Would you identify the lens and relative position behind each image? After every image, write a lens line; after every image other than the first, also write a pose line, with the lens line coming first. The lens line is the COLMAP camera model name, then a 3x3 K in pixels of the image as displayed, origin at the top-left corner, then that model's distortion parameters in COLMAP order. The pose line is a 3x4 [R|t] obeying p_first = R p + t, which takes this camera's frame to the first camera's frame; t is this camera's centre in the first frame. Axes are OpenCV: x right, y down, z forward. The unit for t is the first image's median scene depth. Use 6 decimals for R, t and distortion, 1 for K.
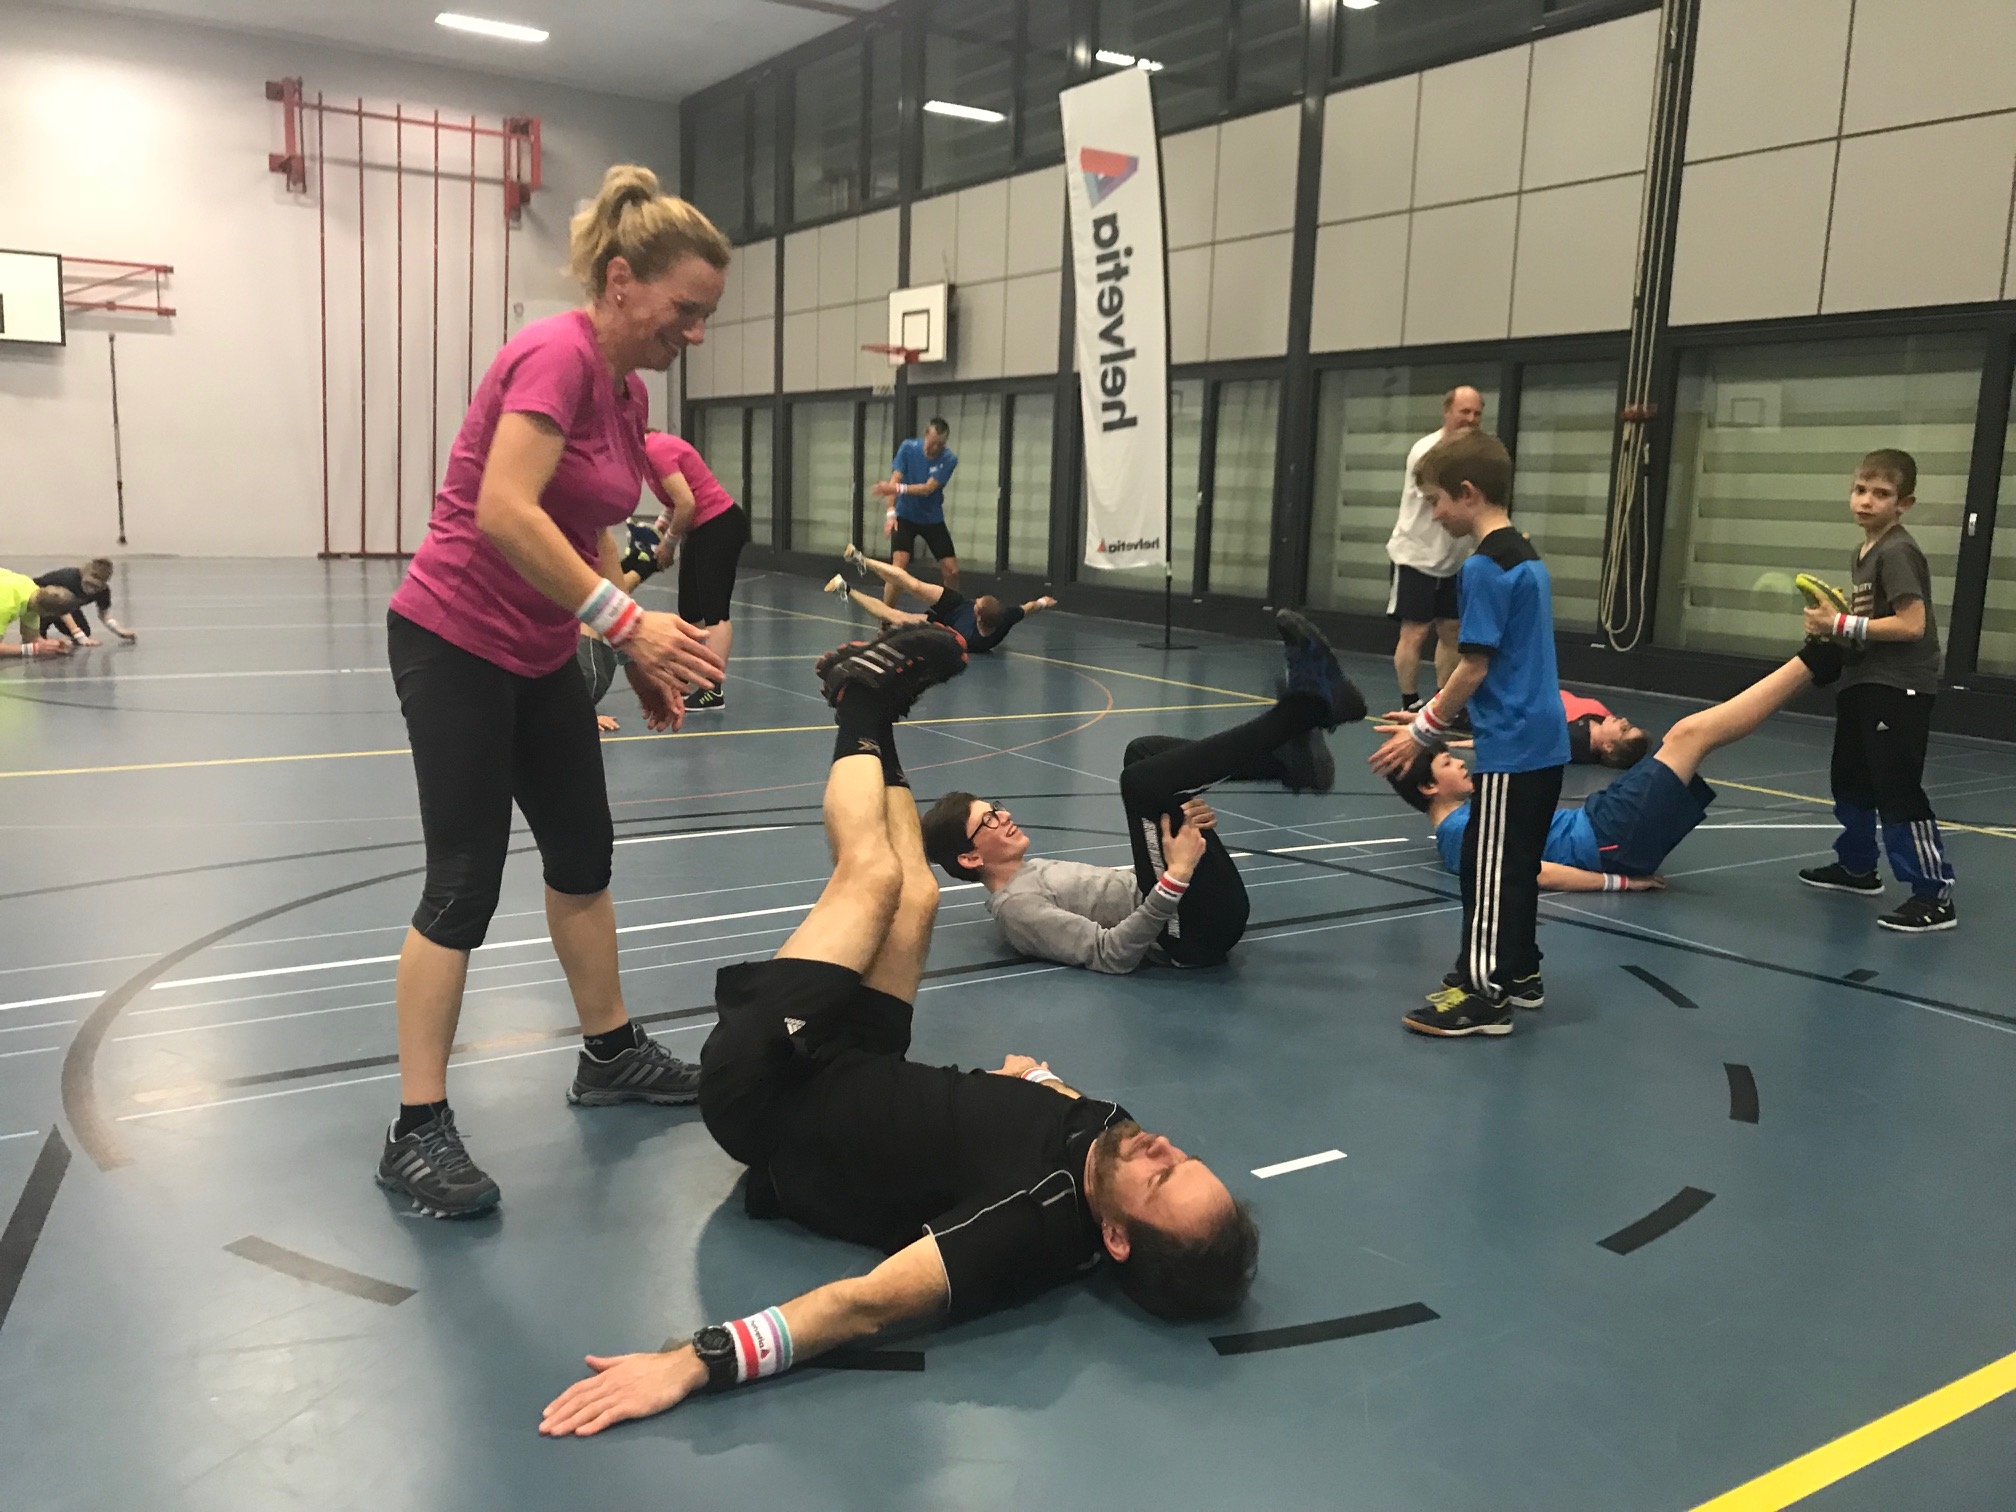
lens RADIAL K [[1633.2, 0, 1005.9], [0, 1633.2, 754.9], [0, 0, 1]] dist [0.026027, -0.020755]
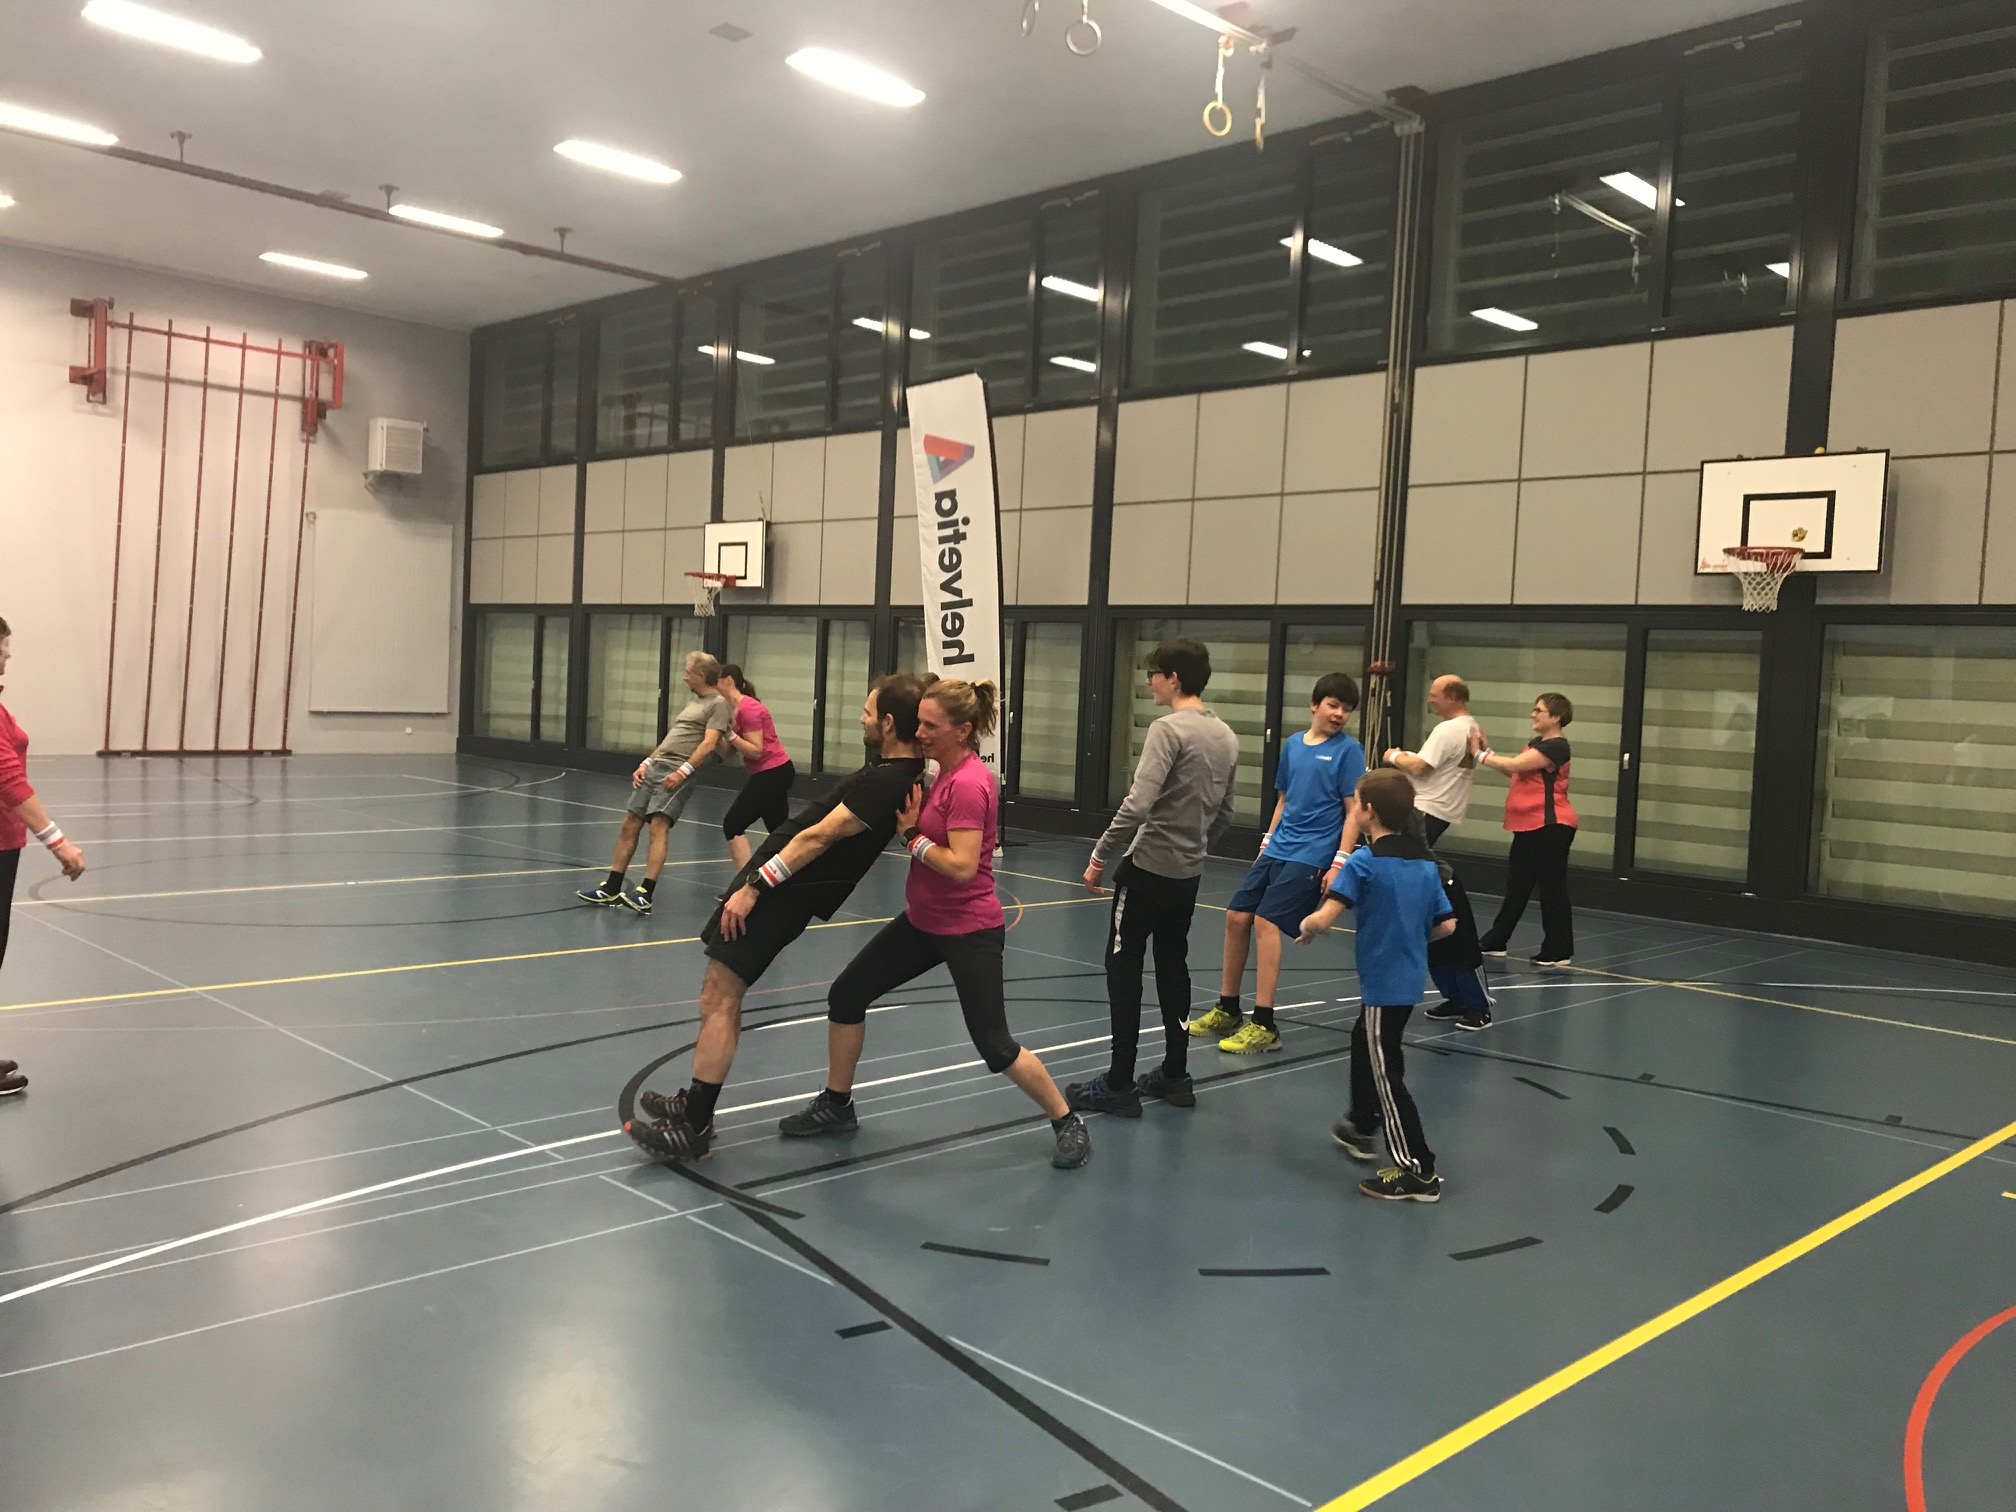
lens RADIAL K [[1633.2, 0, 1012.0], [0, 1633.2, 745.6], [0, 0, 1]] dist [0.026027, -0.020755]
pose [[0.977199, 0.002710, 0.212308, -0.112986], [0.020660, 0.993960, -0.107779, -0.008111], [-0.211318, 0.109708, 0.971241, -0.124456]]
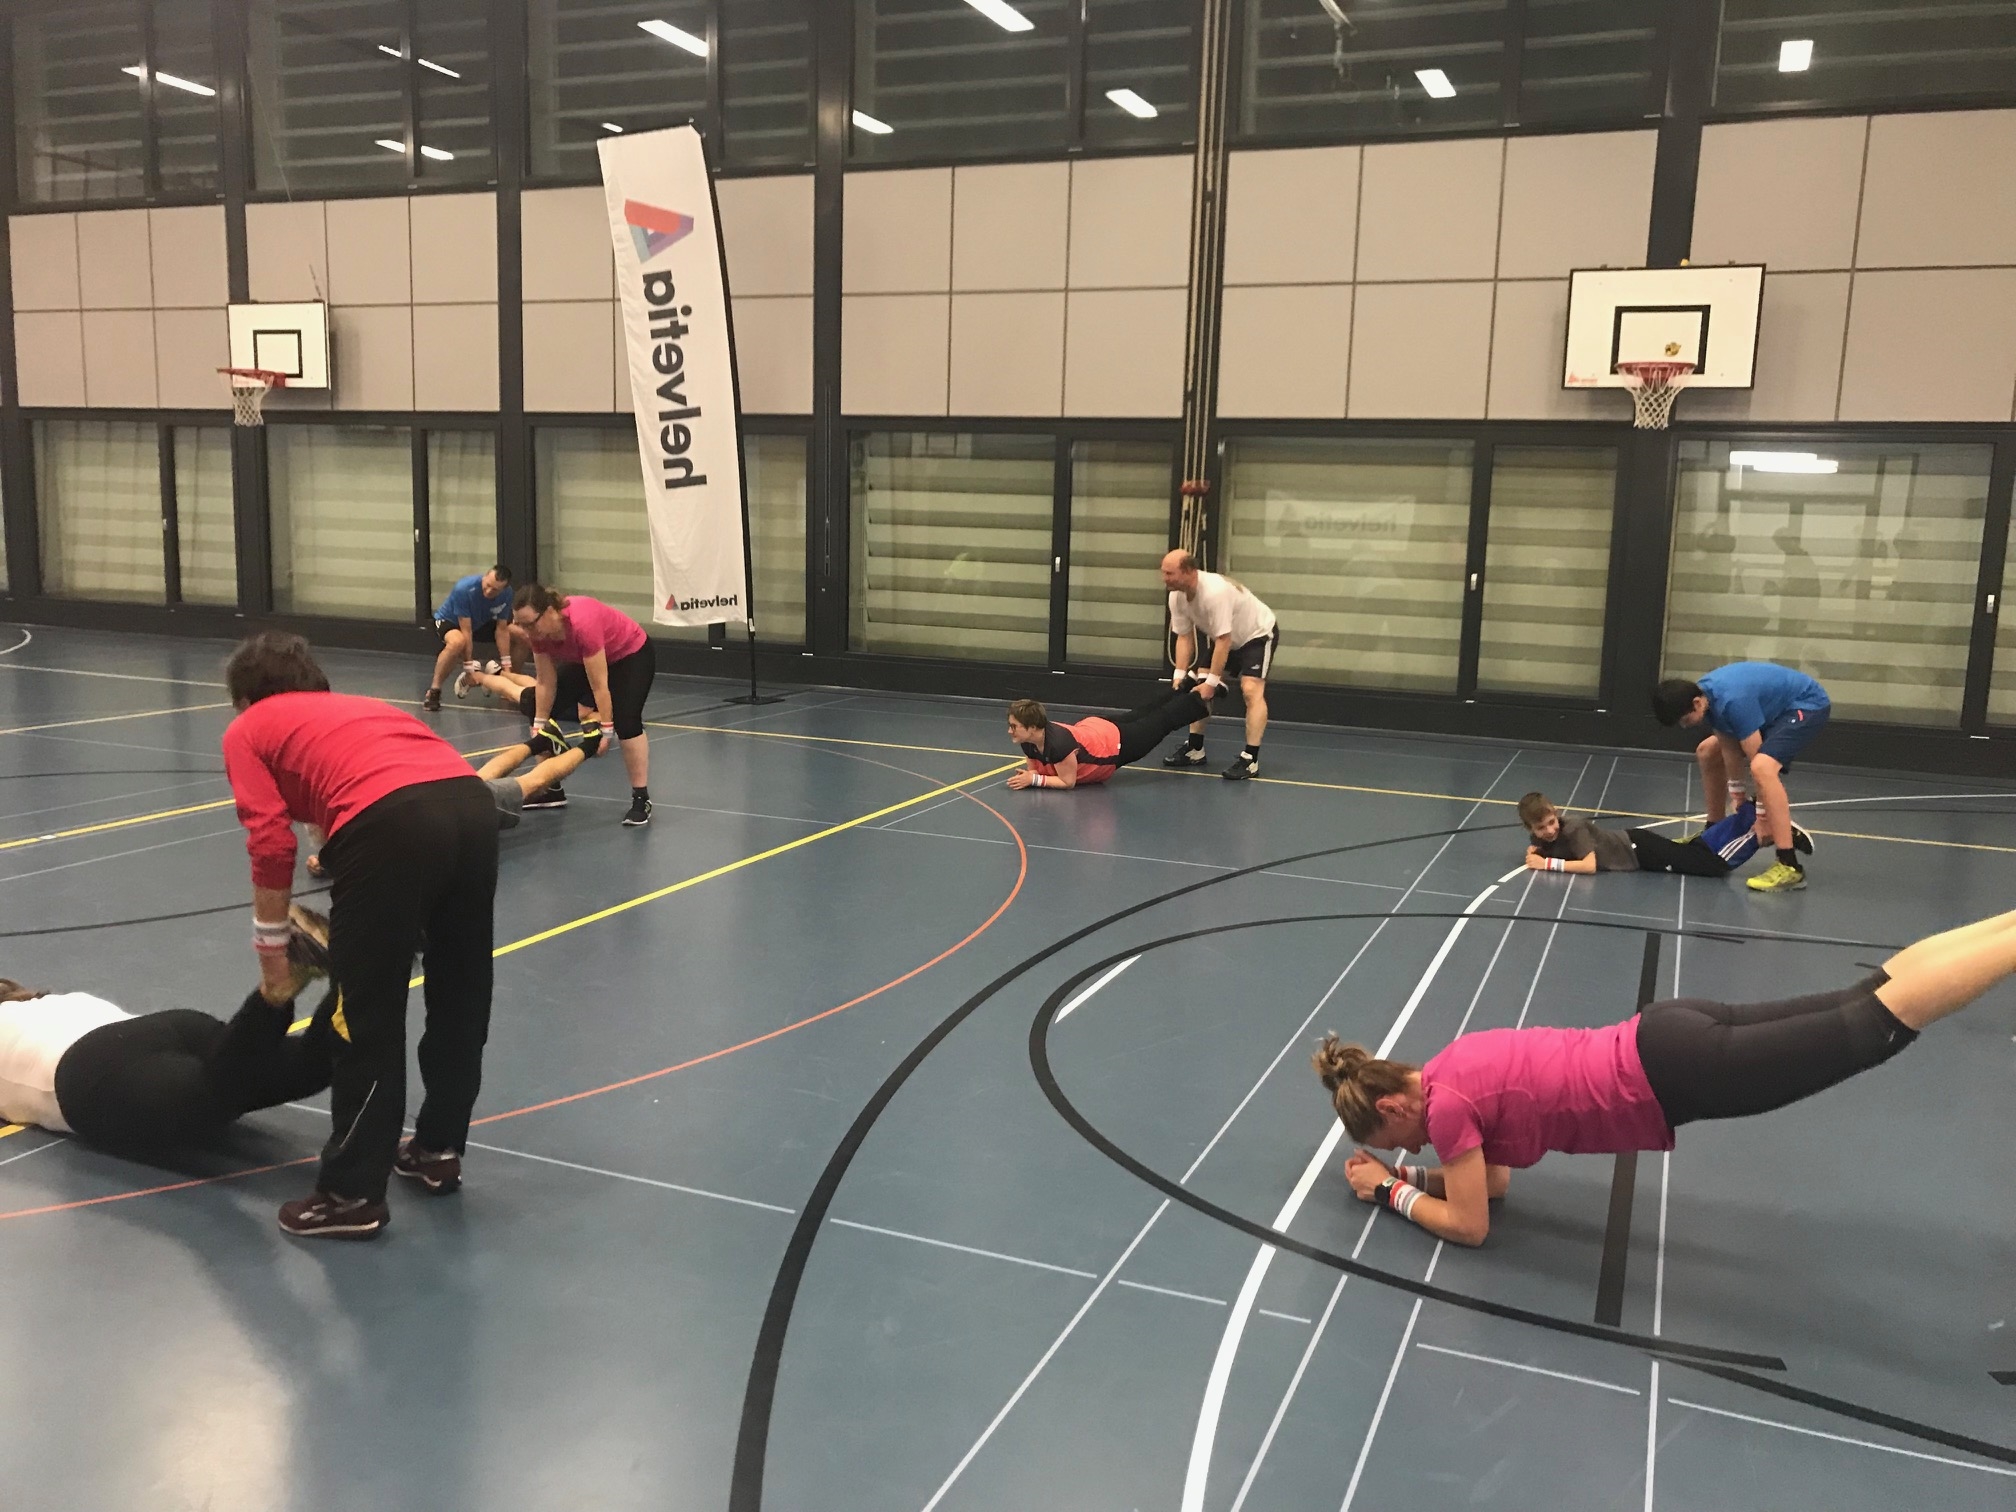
lens RADIAL K [[1633.2, 0, 1016.2], [0, 1633.2, 746.4], [0, 0, 1]] dist [0.026027, -0.020755]
pose [[0.821483, -0.092747, 0.562640, -0.263441], [0.089094, 0.995442, 0.034009, -0.045273], [-0.563230, 0.022190, 0.826002, 0.053753]]
